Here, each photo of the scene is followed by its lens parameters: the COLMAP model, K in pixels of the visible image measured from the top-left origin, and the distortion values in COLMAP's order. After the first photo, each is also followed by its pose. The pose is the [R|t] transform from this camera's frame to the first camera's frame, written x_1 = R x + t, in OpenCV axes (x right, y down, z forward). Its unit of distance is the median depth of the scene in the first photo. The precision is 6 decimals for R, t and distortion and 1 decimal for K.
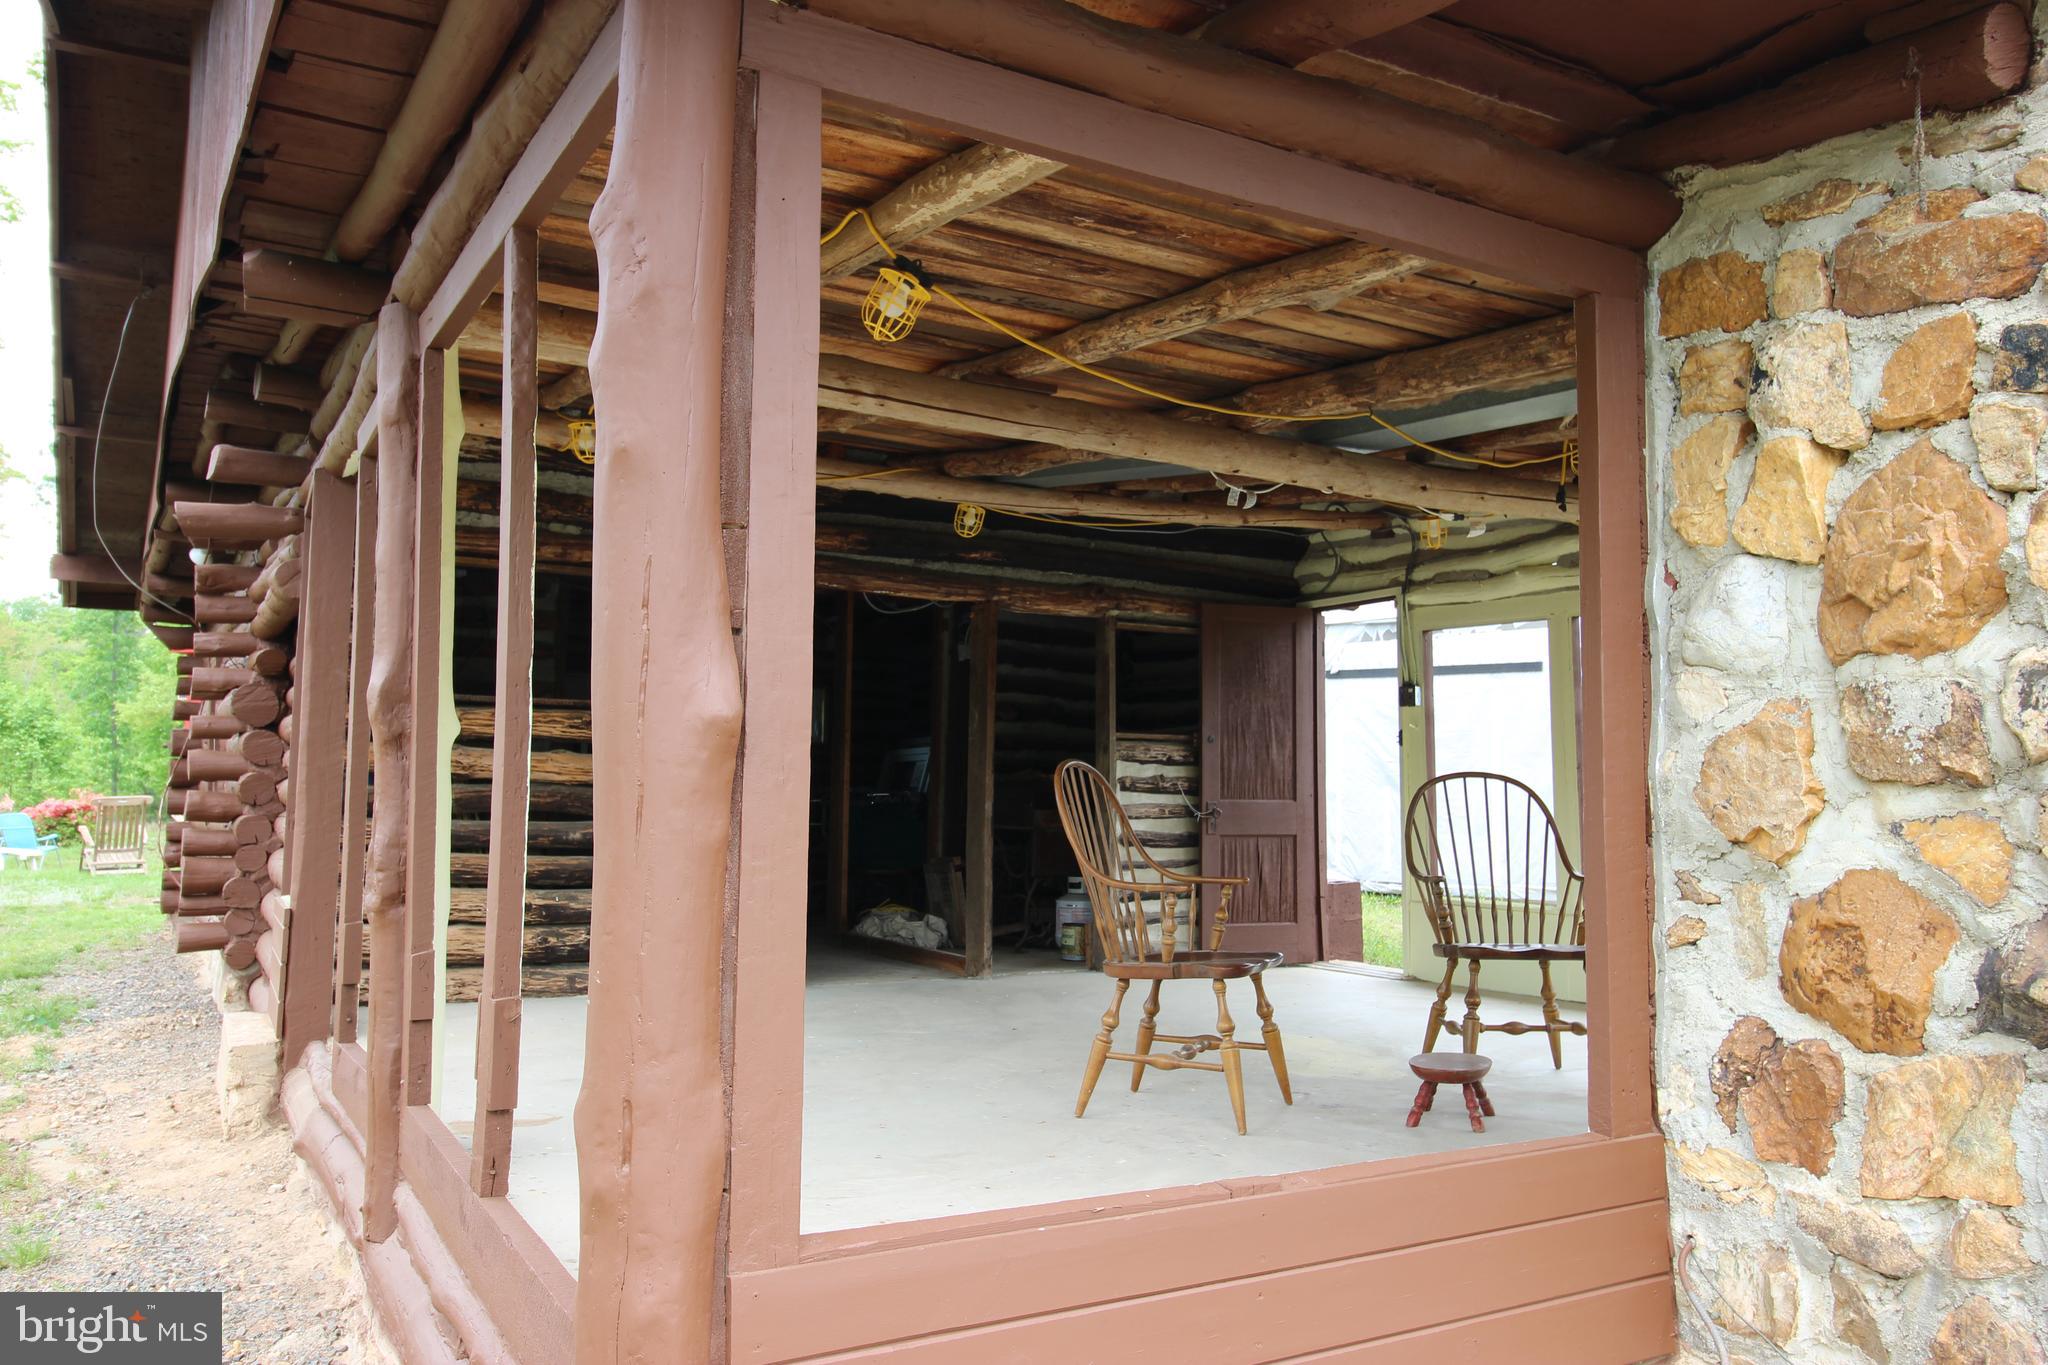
lens RADIAL K [[1633.2, 0, 1026.3], [0, 1633.2, 663.3], [0, 0, 1]] dist [0.017605, -0.009880]
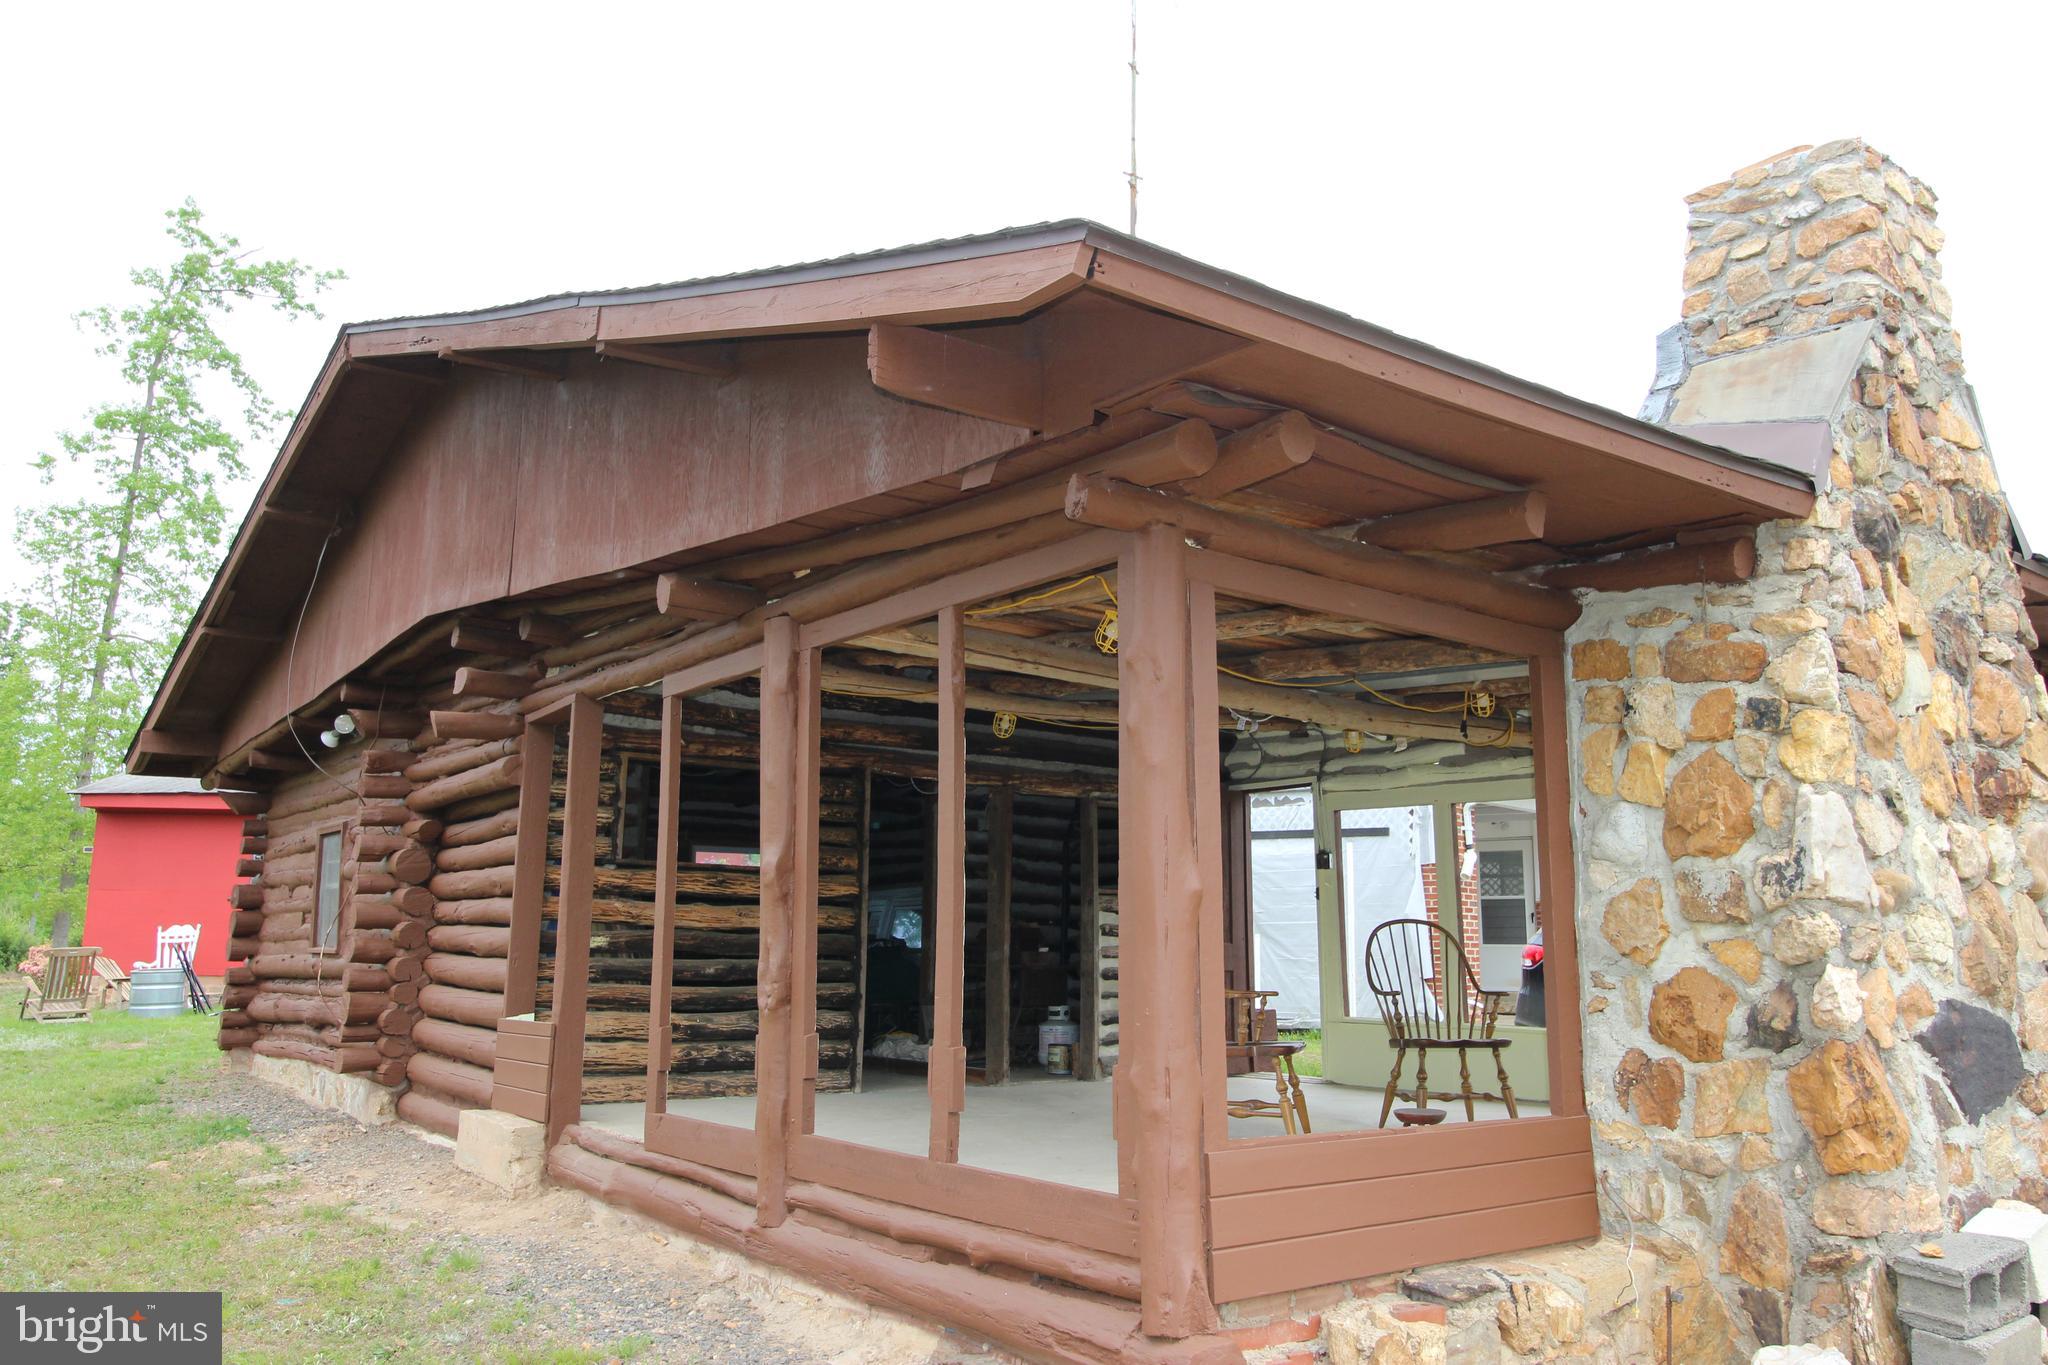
lens RADIAL K [[1633.2, 0, 1026.3], [0, 1633.2, 663.3], [0, 0, 1]] dist [0.017605, -0.009880]
pose [[0.992559, 0.017810, 0.120456, -0.488833], [-0.006729, 0.995757, -0.091780, -0.047576], [-0.121579, 0.090287, 0.988467, -0.819874]]
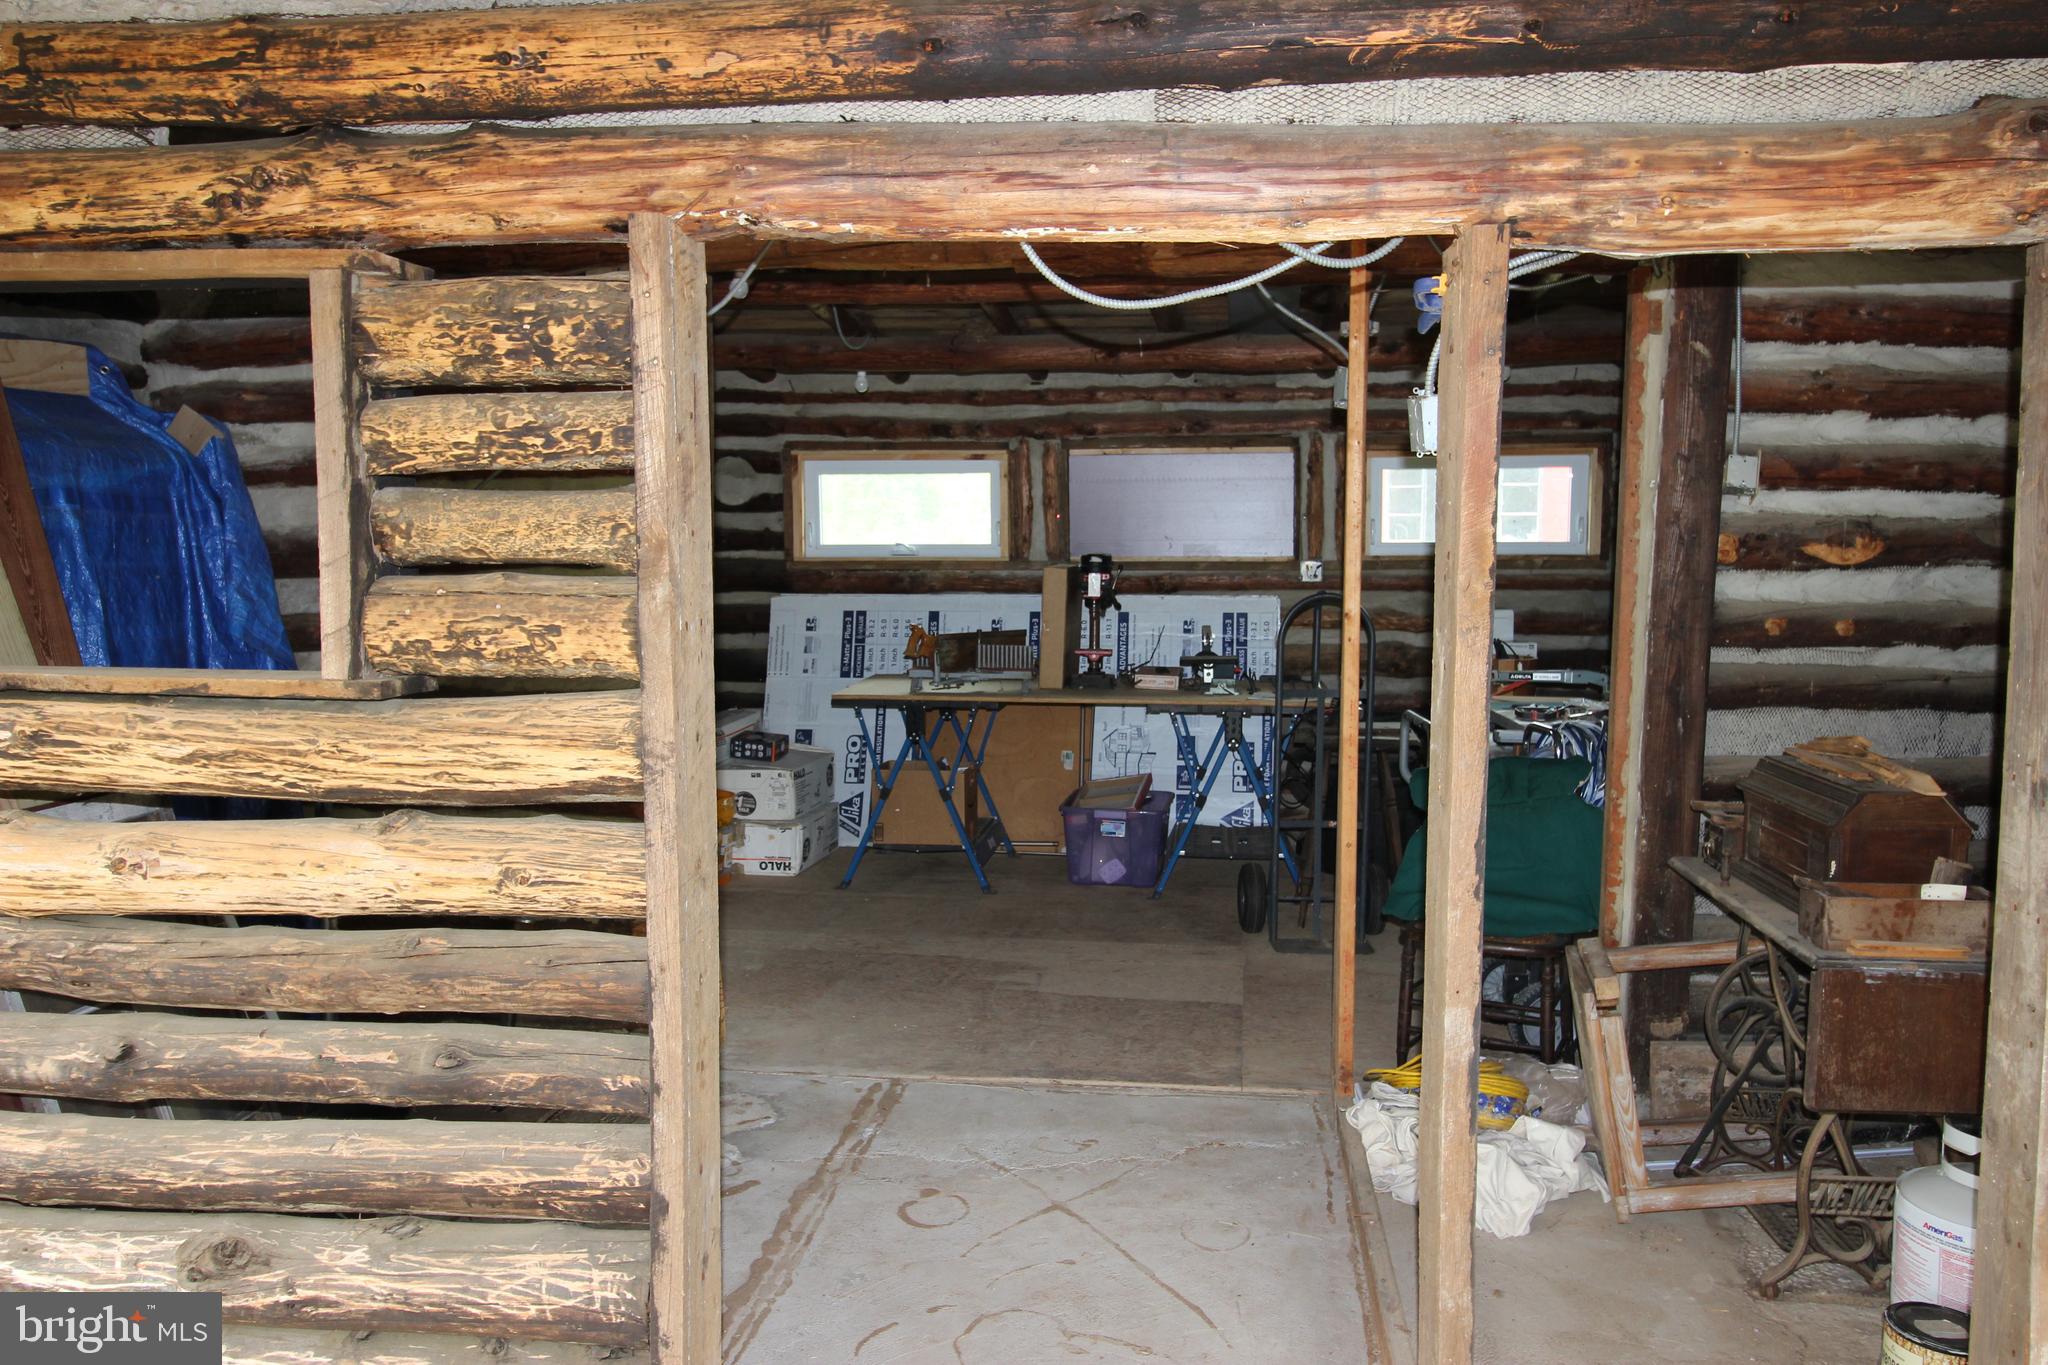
lens RADIAL K [[1633.2, 0, 1026.3], [0, 1633.2, 663.3], [0, 0, 1]] dist [0.017605, -0.009880]
pose [[0.809558, 0.036037, -0.585933, 0.215464], [0.061728, 0.987355, 0.146012, -0.036088], [0.583786, -0.154374, 0.797096, 2.247384]]
